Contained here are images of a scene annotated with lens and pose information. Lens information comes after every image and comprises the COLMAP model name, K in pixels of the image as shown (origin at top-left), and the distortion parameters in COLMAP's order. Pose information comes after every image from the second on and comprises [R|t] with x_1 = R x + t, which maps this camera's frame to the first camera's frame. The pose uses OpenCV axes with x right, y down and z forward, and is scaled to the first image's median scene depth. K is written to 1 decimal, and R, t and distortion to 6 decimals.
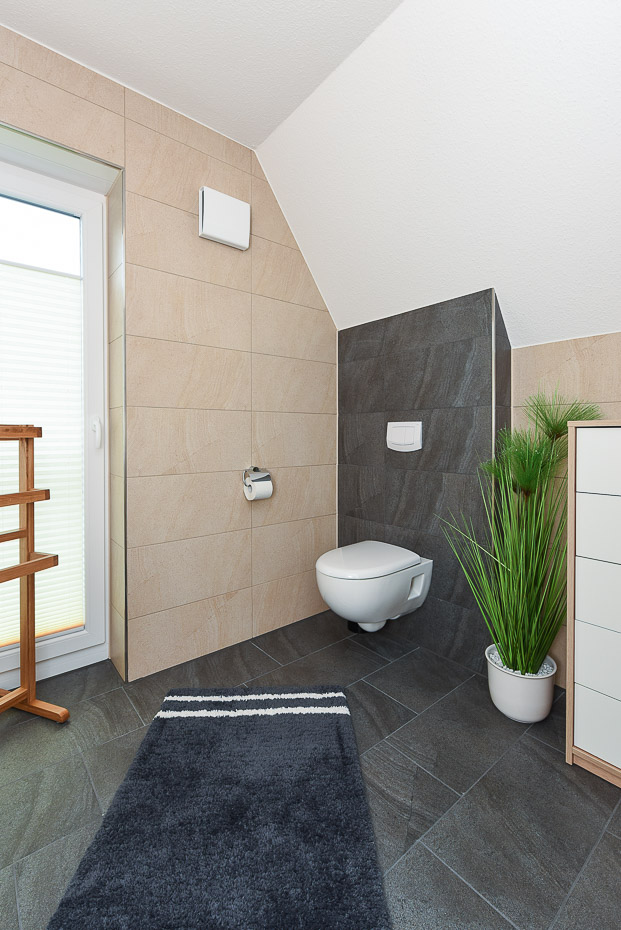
lens RADIAL K [[422.2, 0, 313.7], [0, 422.2, 440.8], [0, 0, 1]] dist [-0.000986, -0.000152]
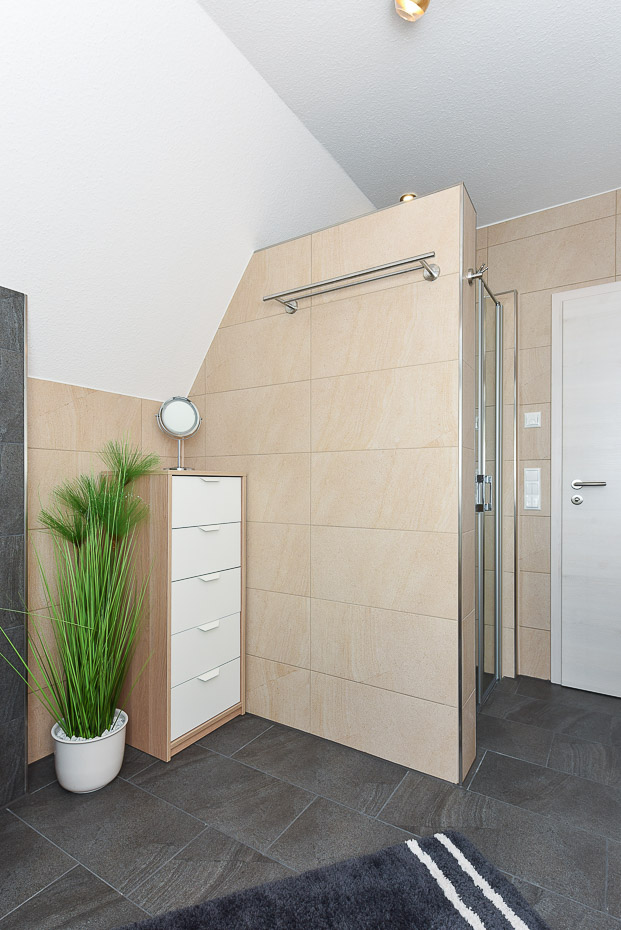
lens RADIAL K [[490.6, 0, 310.3], [0, 490.6, 483.6], [0, 0, 1]] dist [0.002533, -0.000399]
pose [[-0.321231, 0.001175, 0.947000, -0.726999], [0.014240, 0.999892, 0.003589, -0.006207], [-0.946894, 0.014639, -0.321213, 0.937904]]
